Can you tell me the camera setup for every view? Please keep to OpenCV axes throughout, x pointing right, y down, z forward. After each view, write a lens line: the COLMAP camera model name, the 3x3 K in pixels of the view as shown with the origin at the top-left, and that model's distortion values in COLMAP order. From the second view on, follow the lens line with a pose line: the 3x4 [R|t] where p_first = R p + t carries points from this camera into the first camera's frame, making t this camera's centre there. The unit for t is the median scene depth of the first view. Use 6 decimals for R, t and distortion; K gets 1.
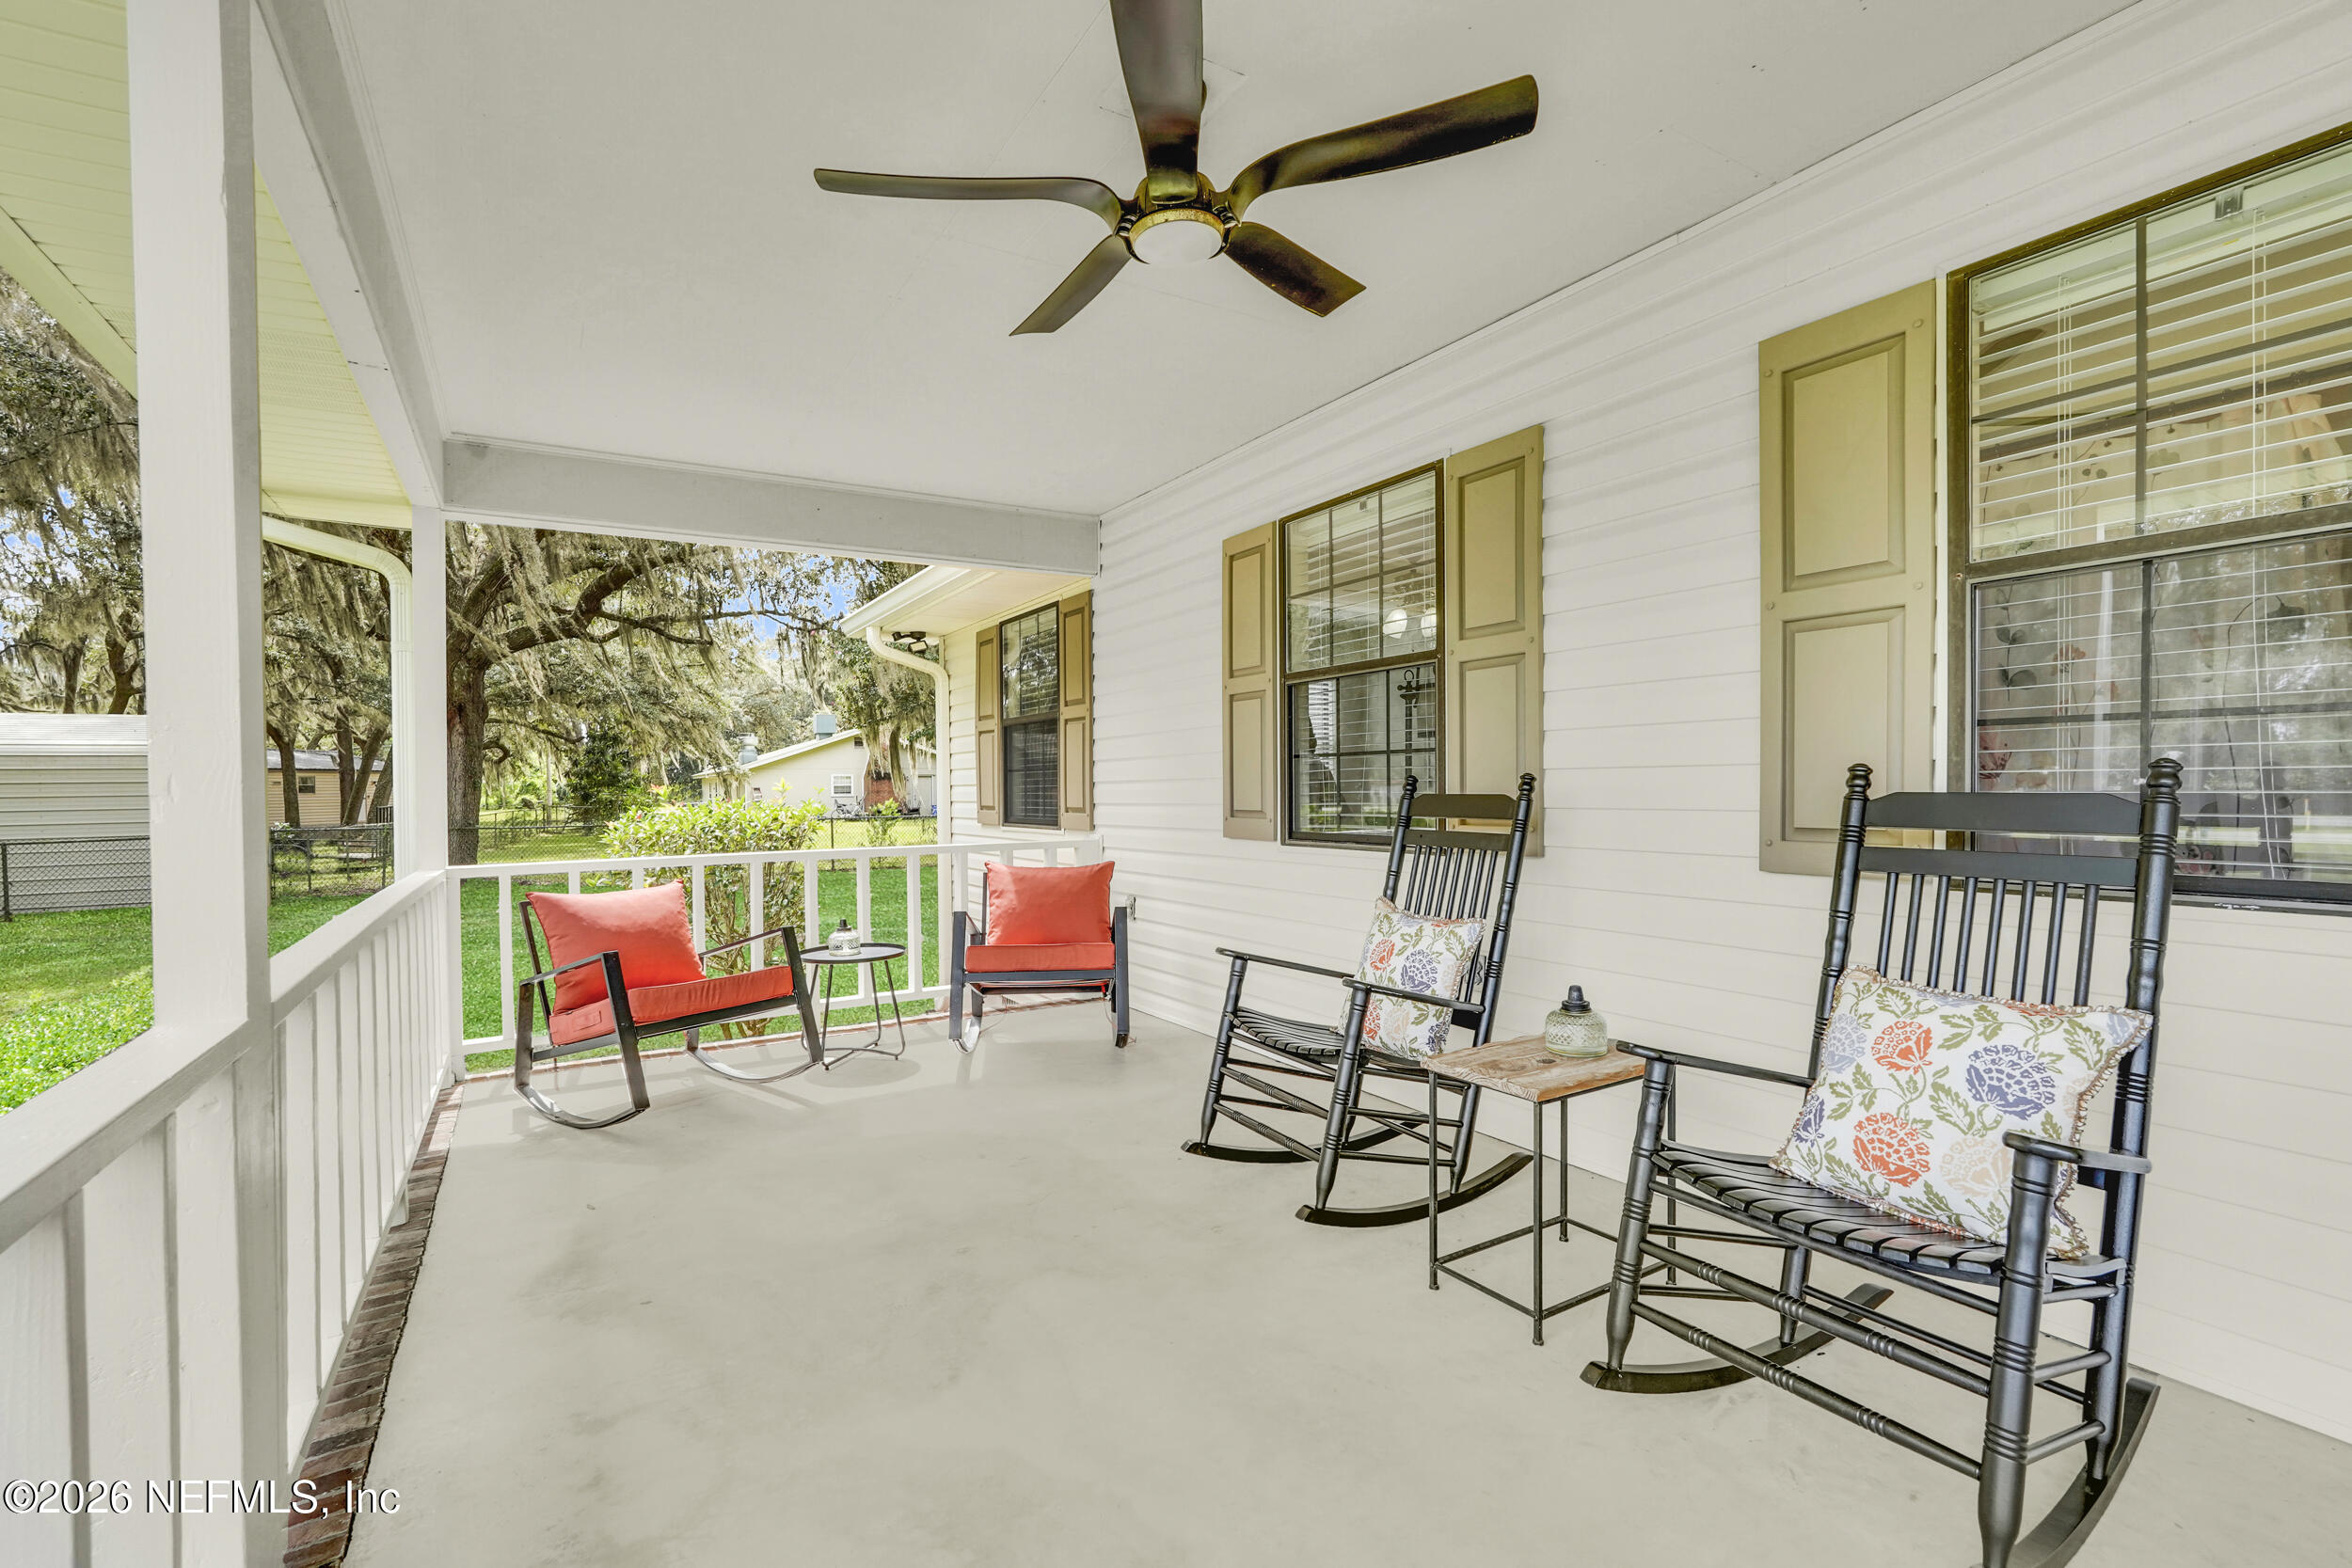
lens RADIAL K [[1054.3, 0, 1199.7], [0, 1054.3, 788.7], [0, 0, 1]] dist [-0.015641, 0.003666]
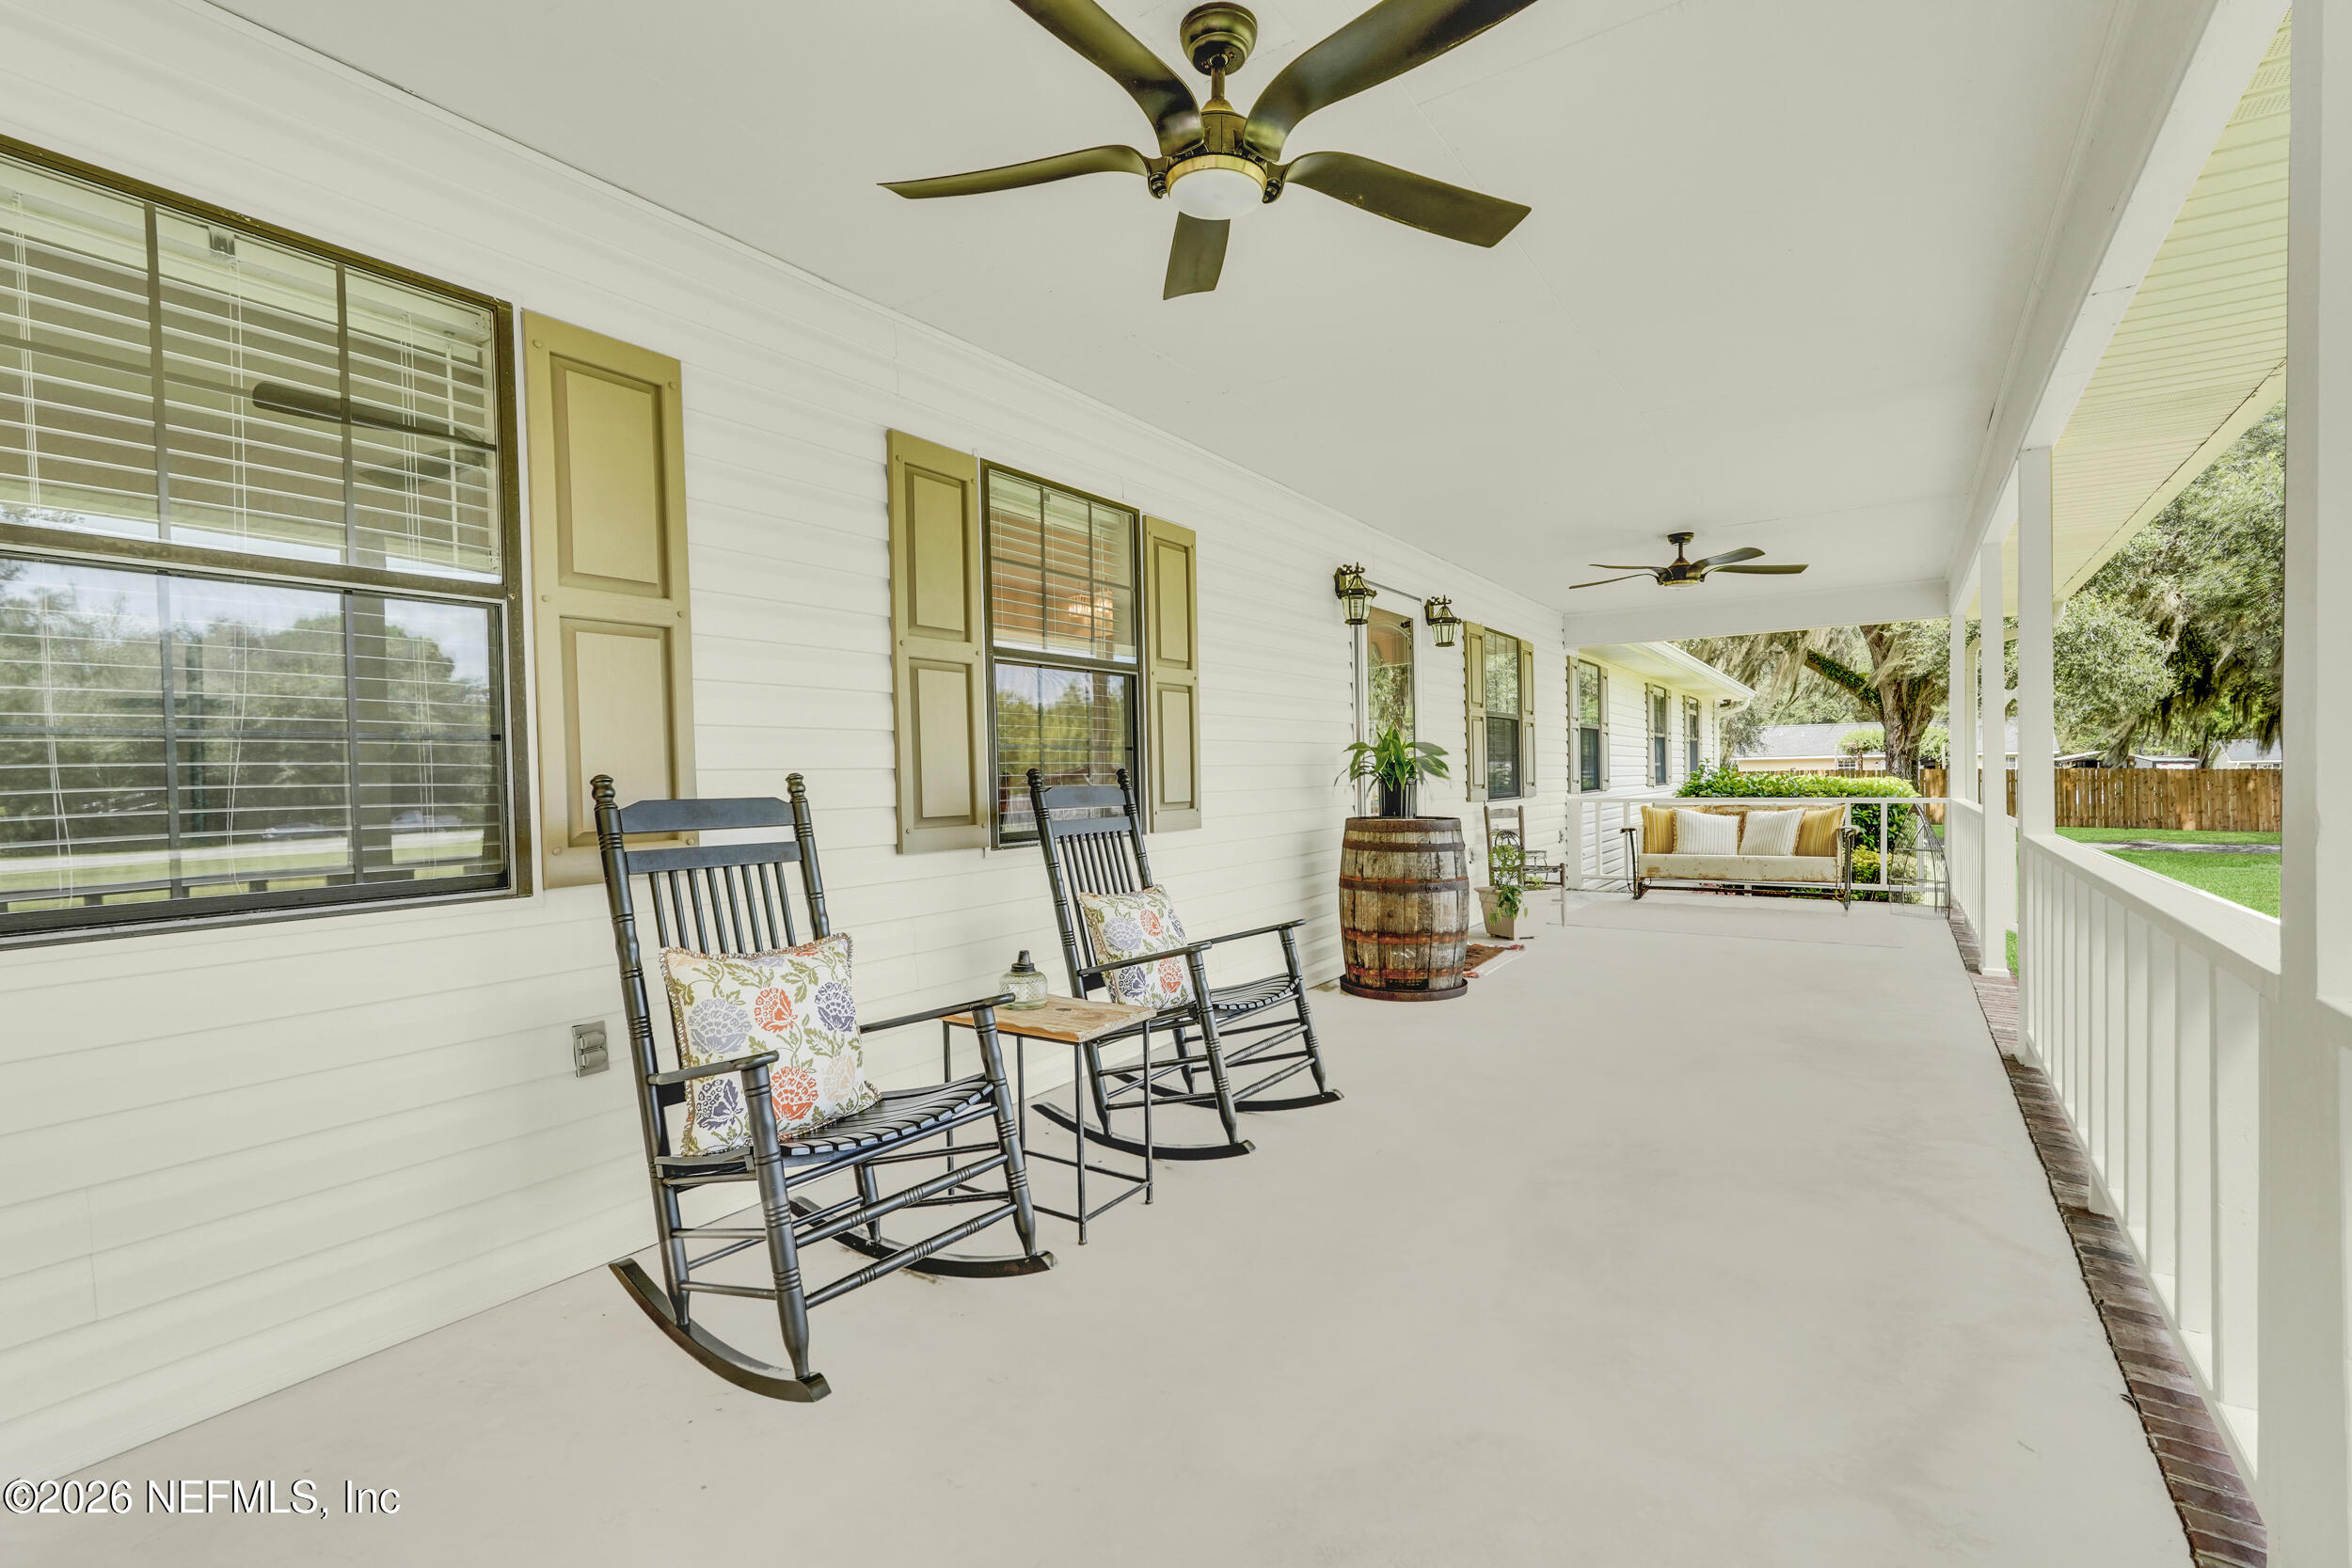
lens RADIAL K [[1054.3, 0, 1188.8], [0, 1054.3, 795.8], [0, 0, 1]] dist [-0.015641, 0.003666]
pose [[-0.420043, -0.001881, 0.907502, -0.601392], [0.030047, 0.999421, 0.015979, 0.000212], [-0.907006, 0.033979, -0.419744, 0.980631]]
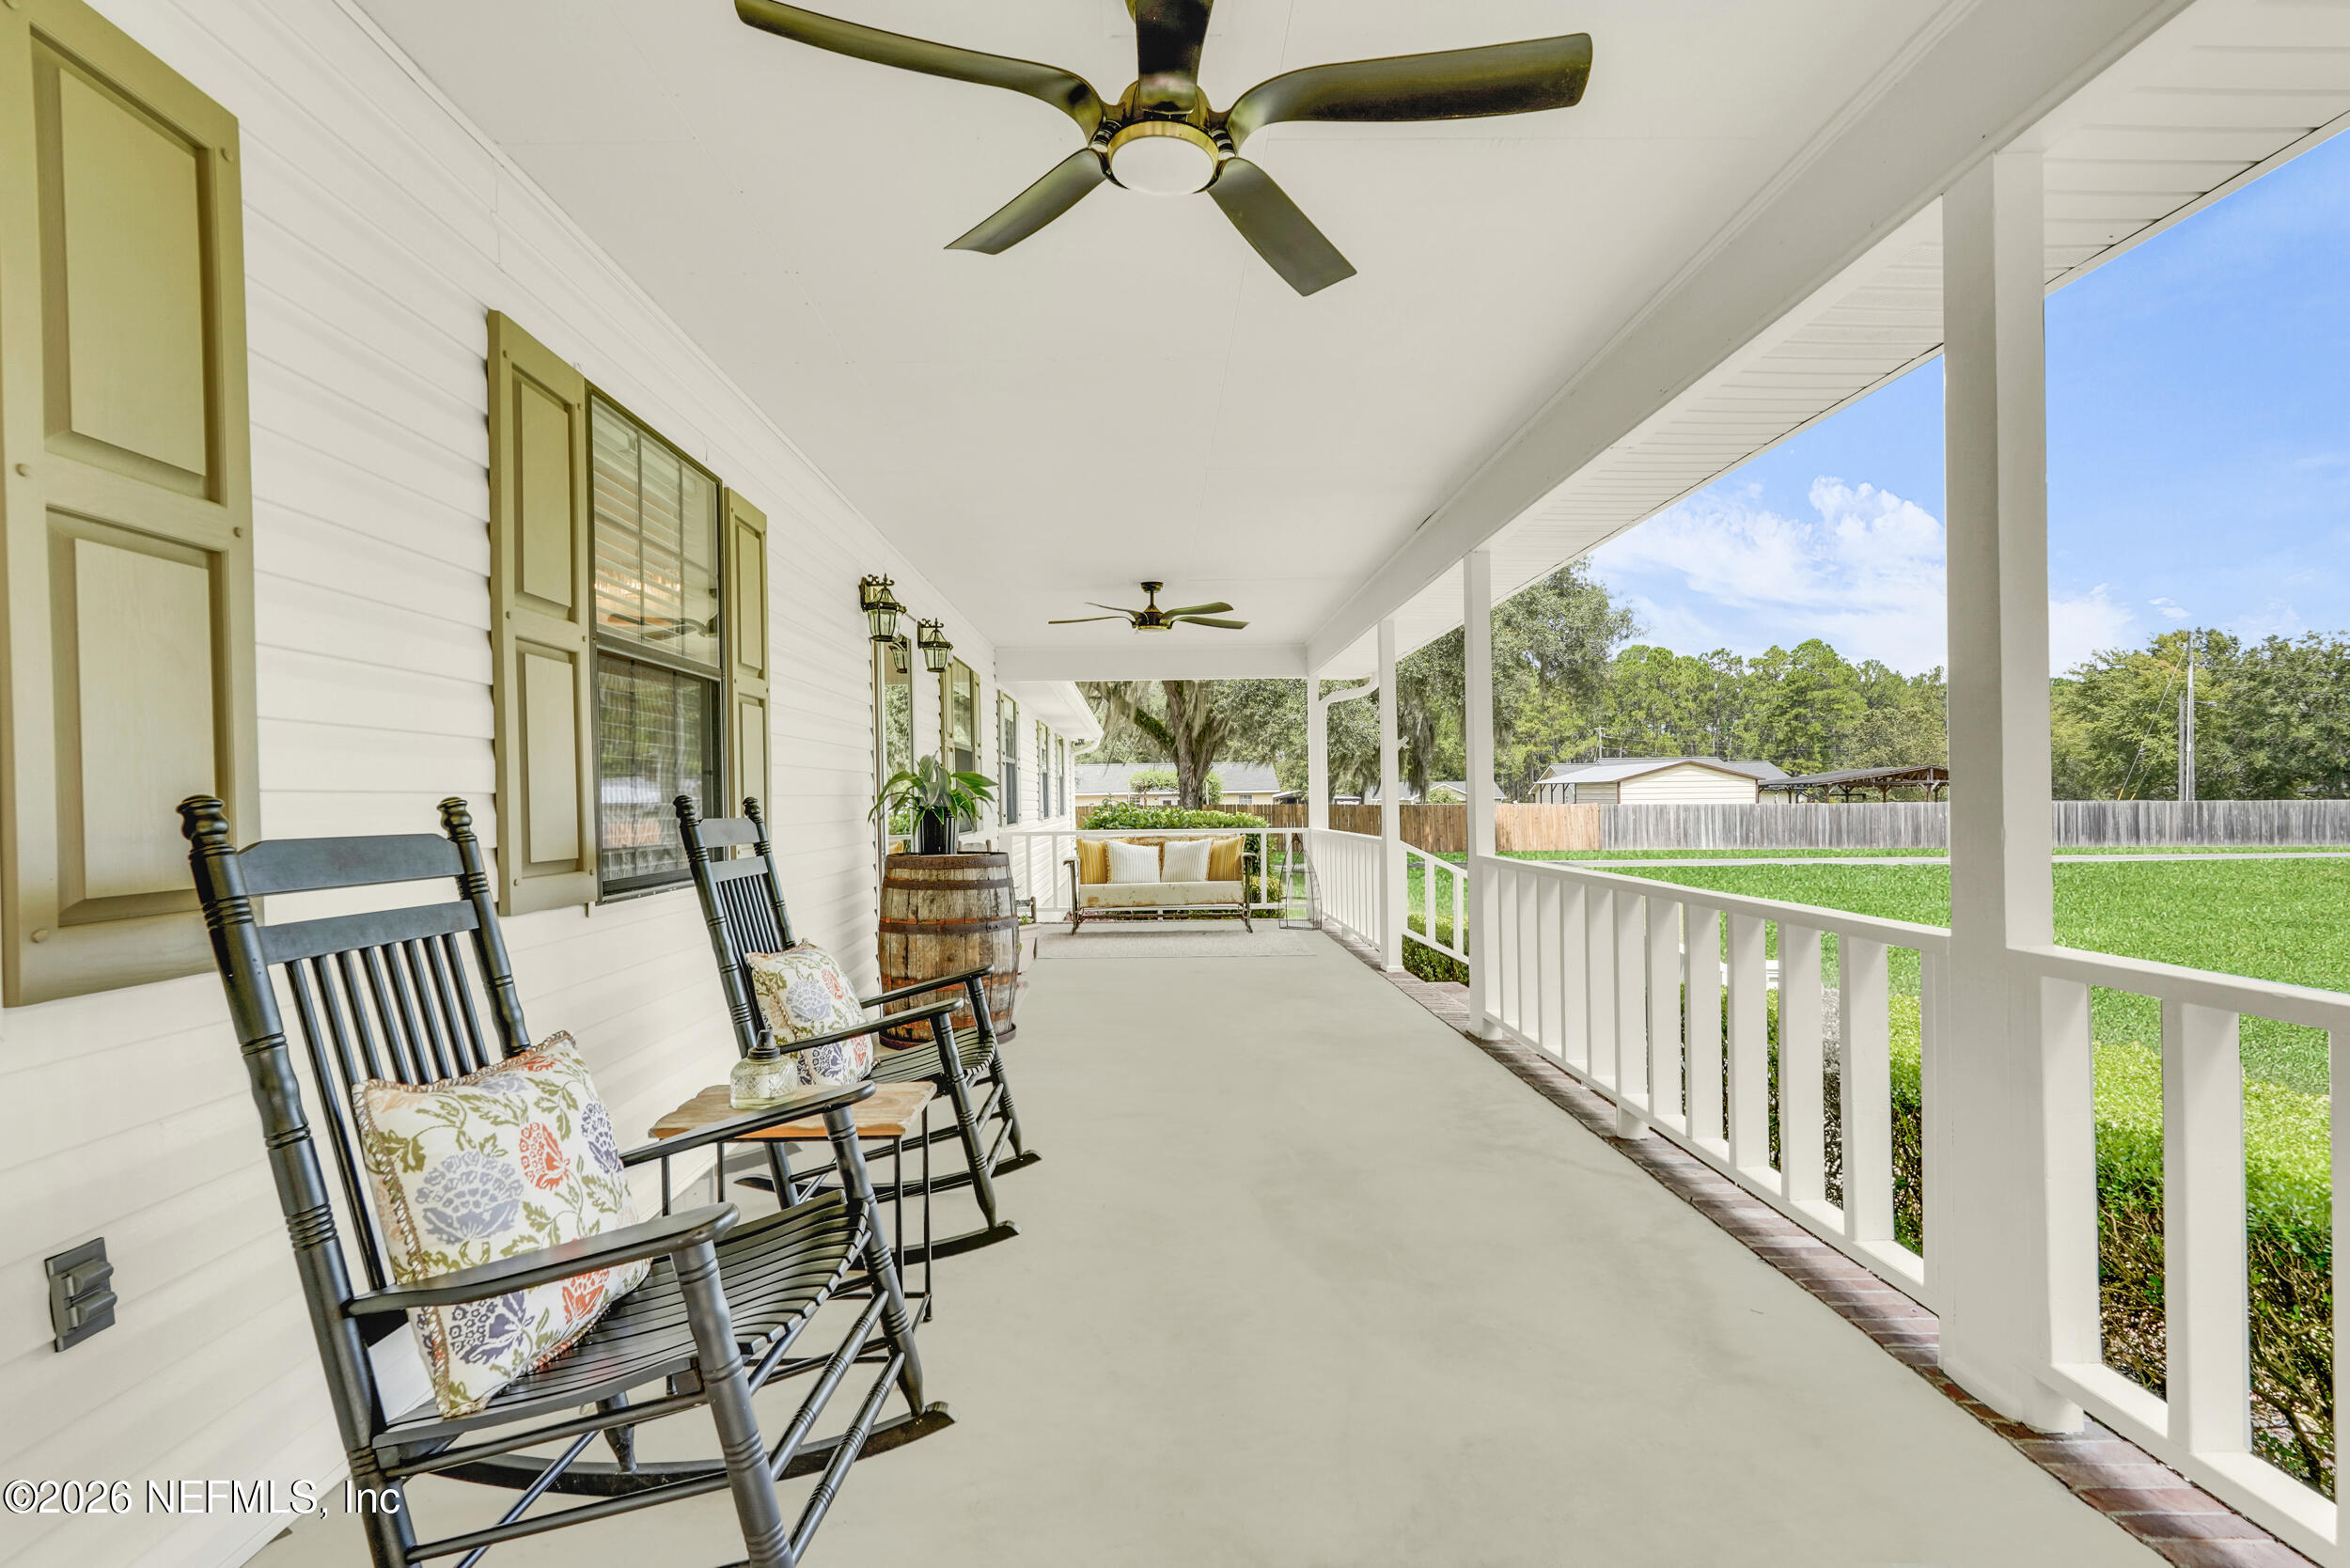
lens RADIAL K [[1108.8, 0, 1167.4], [0, 1108.8, 799.3], [0, 0, 1]] dist [-0.010396, 0.004607]
pose [[-0.864626, 0.022265, 0.501922, -0.324790], [0.027692, 0.999611, 0.003362, -0.004226], [-0.501652, 0.016806, -0.864906, 1.225971]]
